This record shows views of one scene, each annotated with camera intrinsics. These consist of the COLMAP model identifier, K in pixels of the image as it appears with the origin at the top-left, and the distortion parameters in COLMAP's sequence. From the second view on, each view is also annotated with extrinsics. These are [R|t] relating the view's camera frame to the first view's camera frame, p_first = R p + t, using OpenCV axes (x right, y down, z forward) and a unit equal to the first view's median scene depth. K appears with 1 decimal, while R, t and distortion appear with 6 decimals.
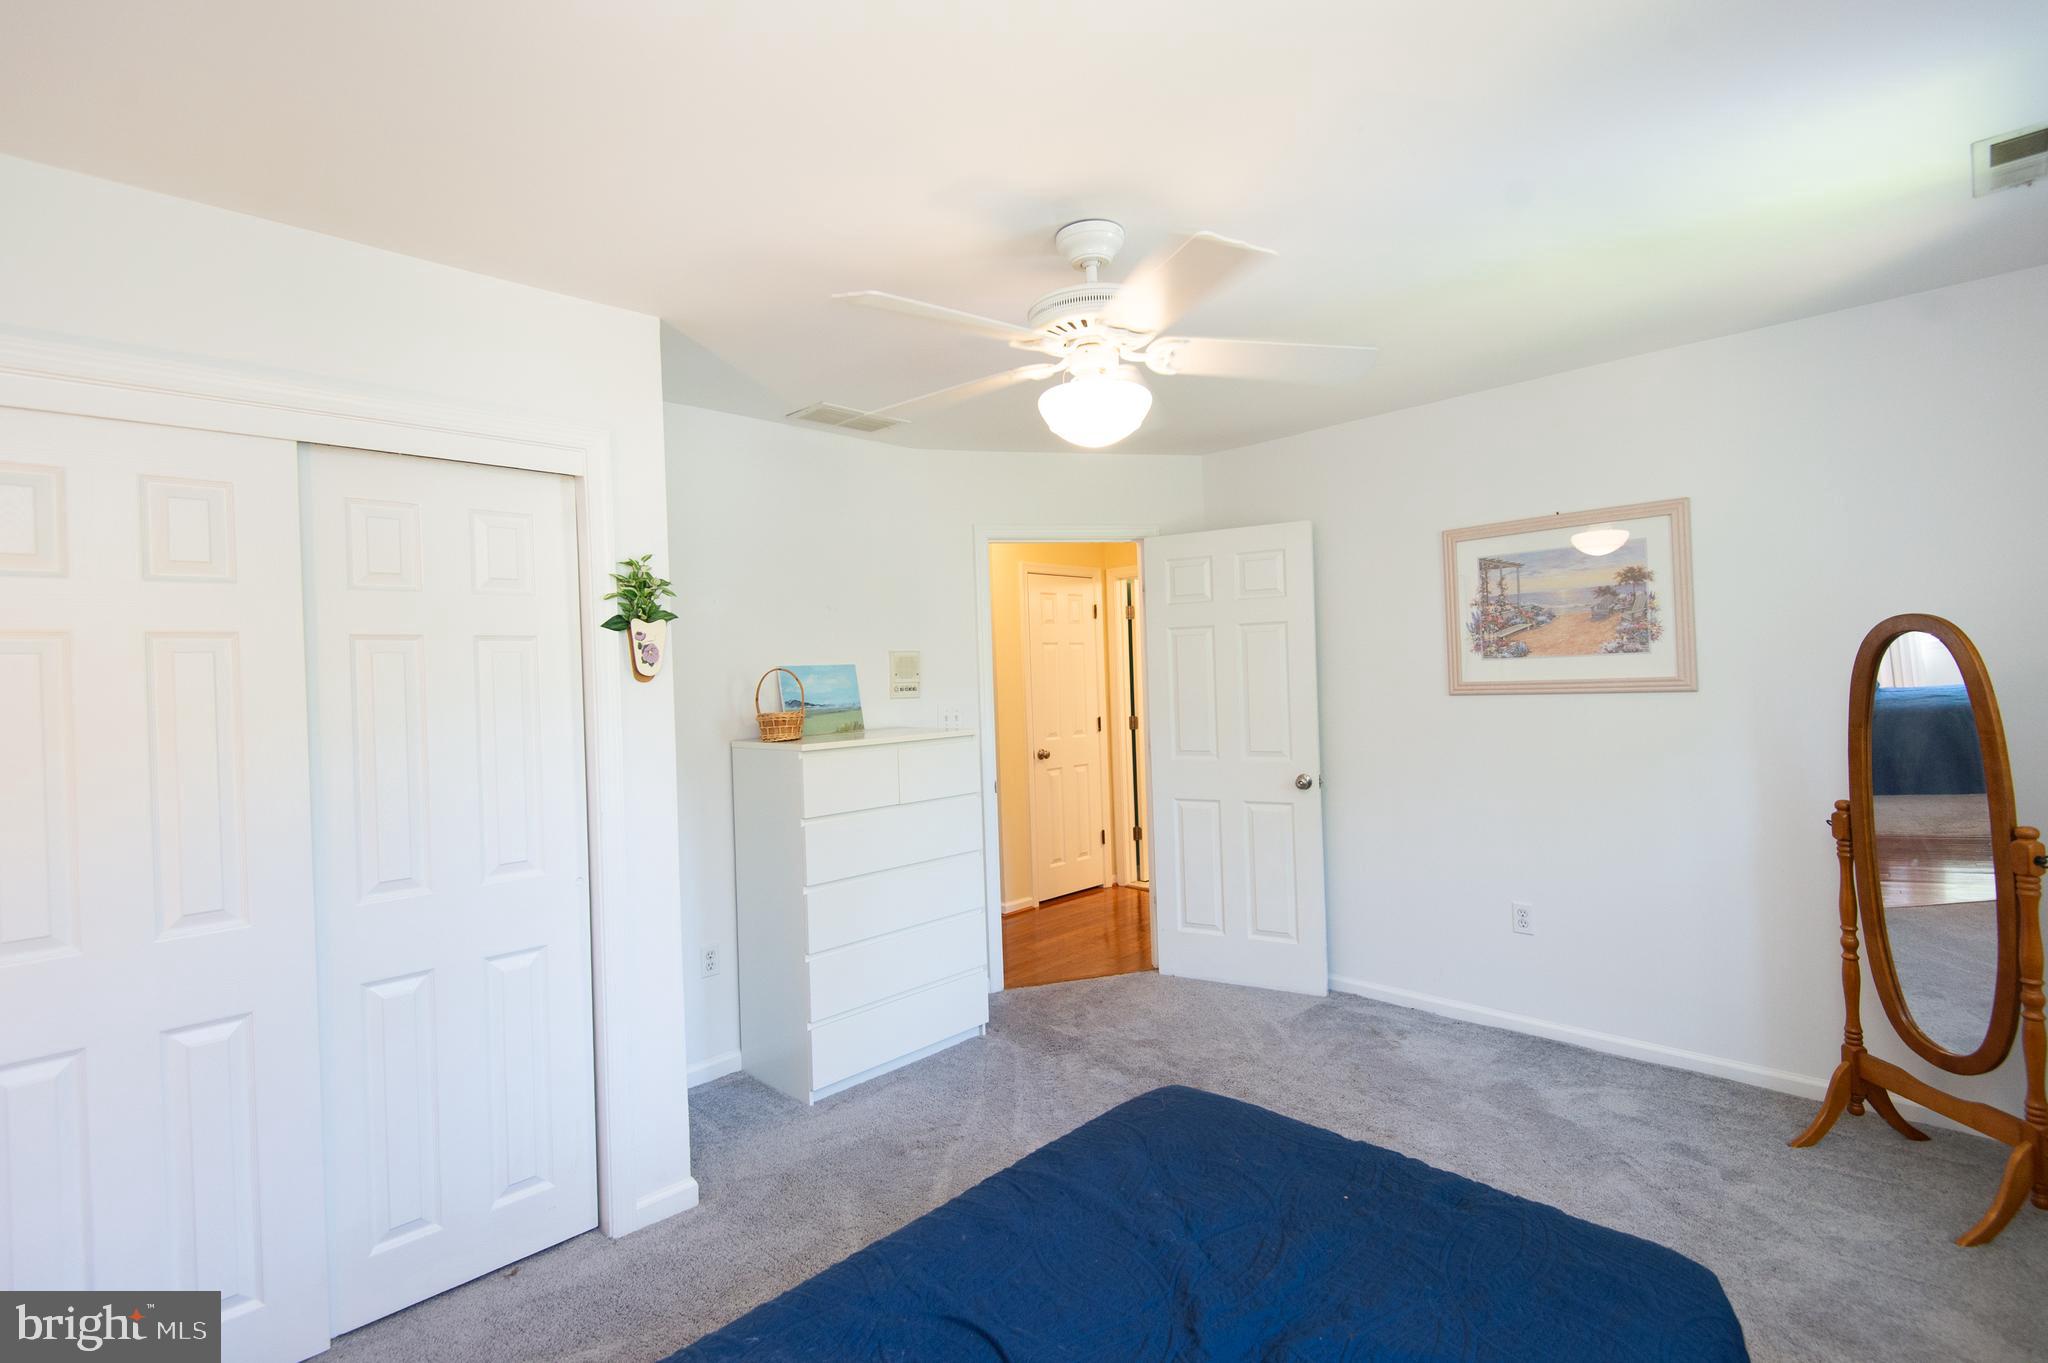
lens RADIAL K [[944.8, 0, 1038.7], [0, 944.8, 682.8], [0, 0, 1]] dist [0.030152, -0.016694]
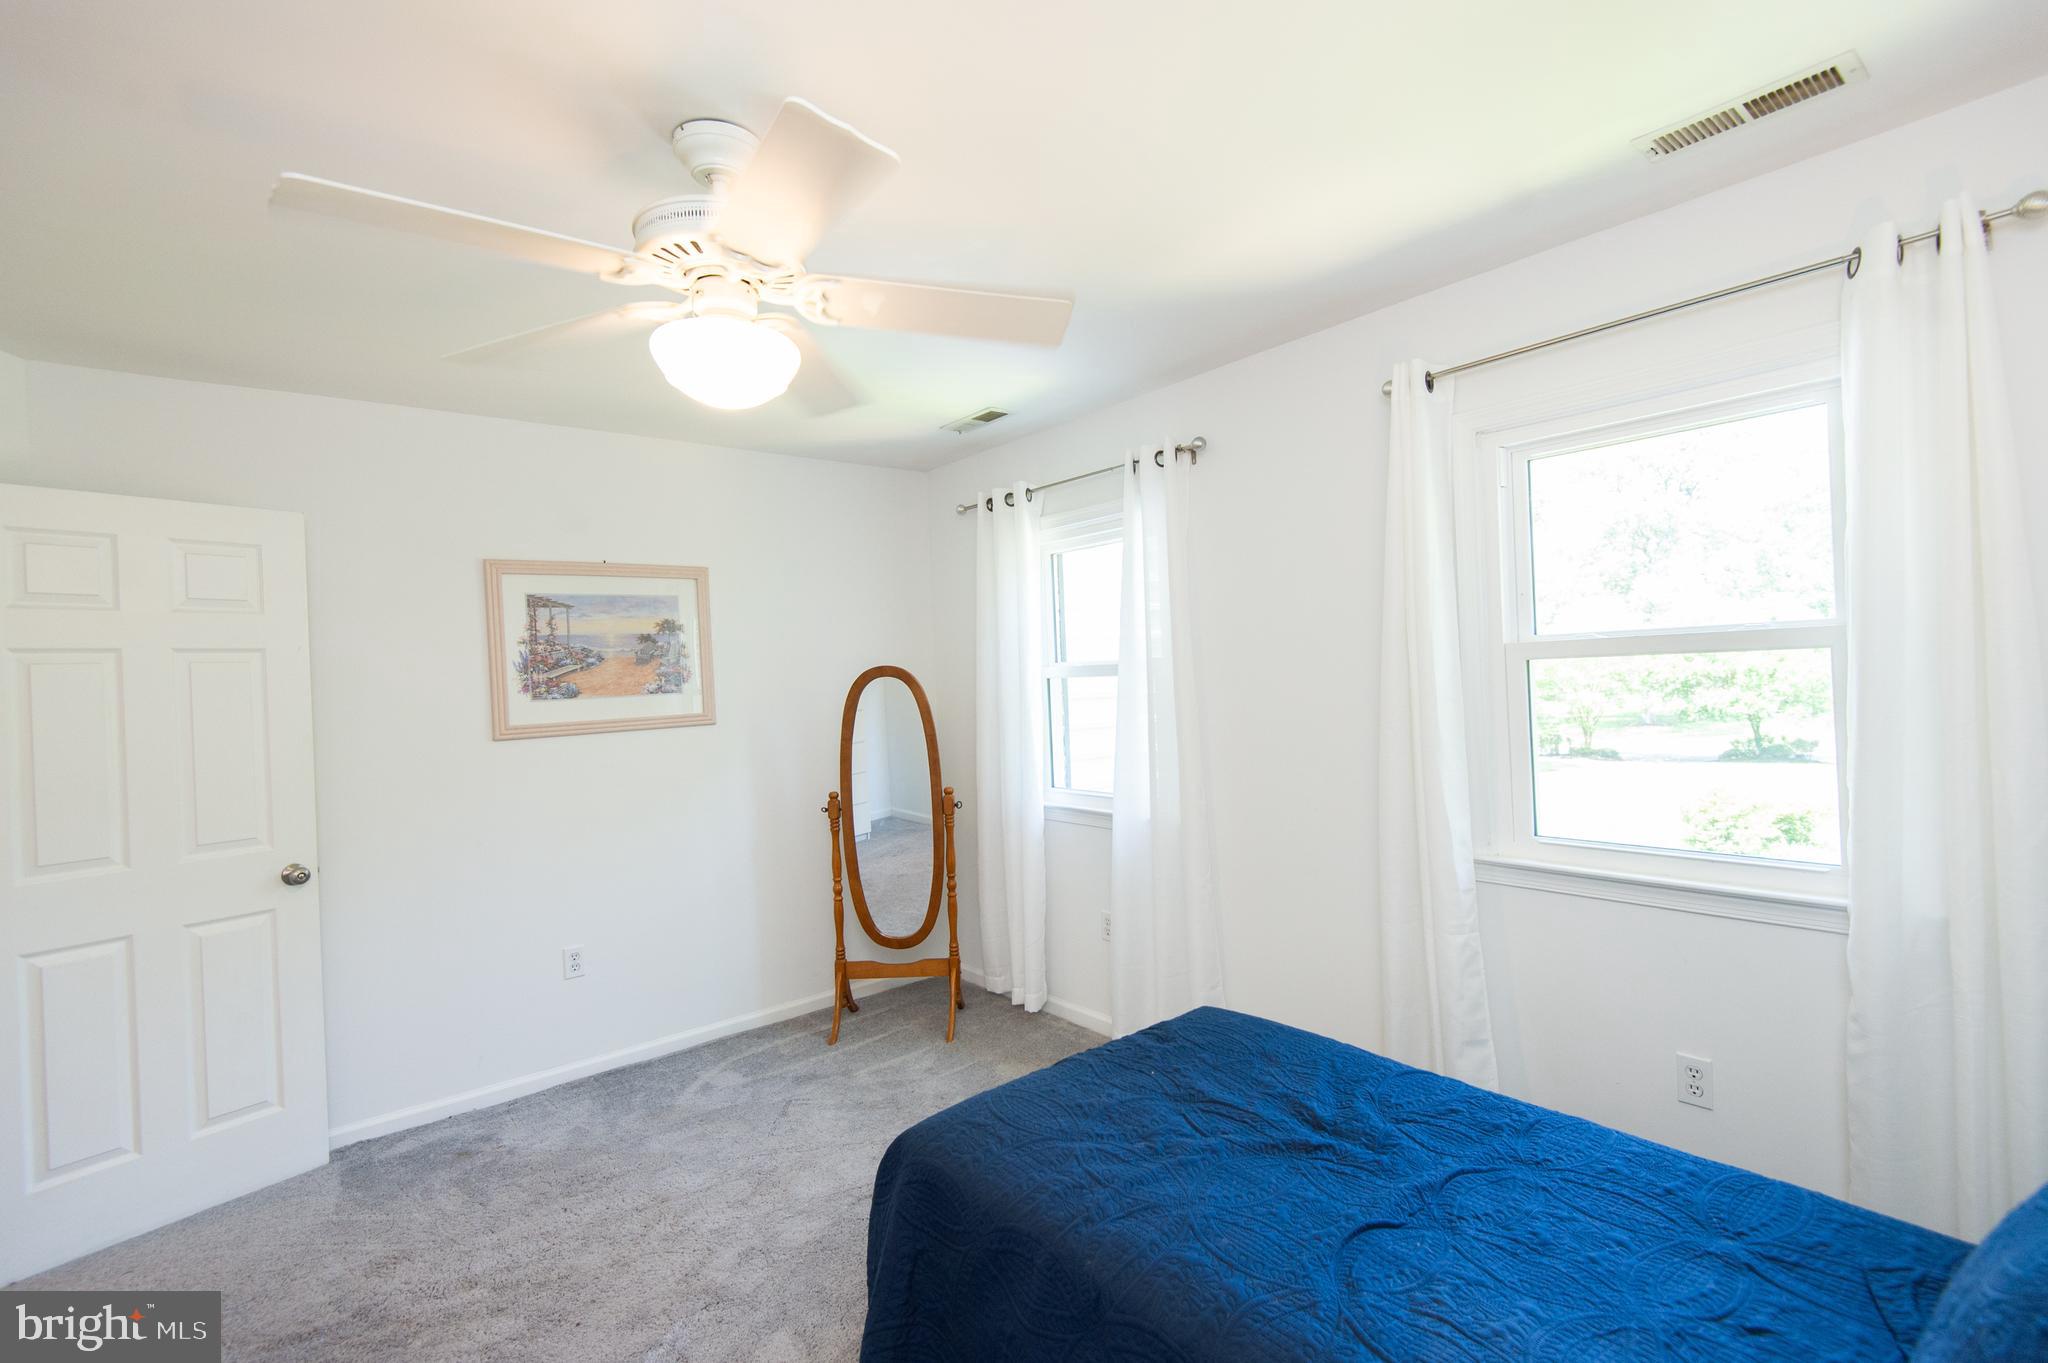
lens RADIAL K [[944.8, 0, 1030.0], [0, 944.8, 676.0], [0, 0, 1]] dist [0.030152, -0.016694]
pose [[0.101366, 0.027144, 0.994479, -0.441193], [0.045547, 0.998453, -0.031895, 0.003745], [-0.993806, 0.048529, 0.099973, 0.420252]]
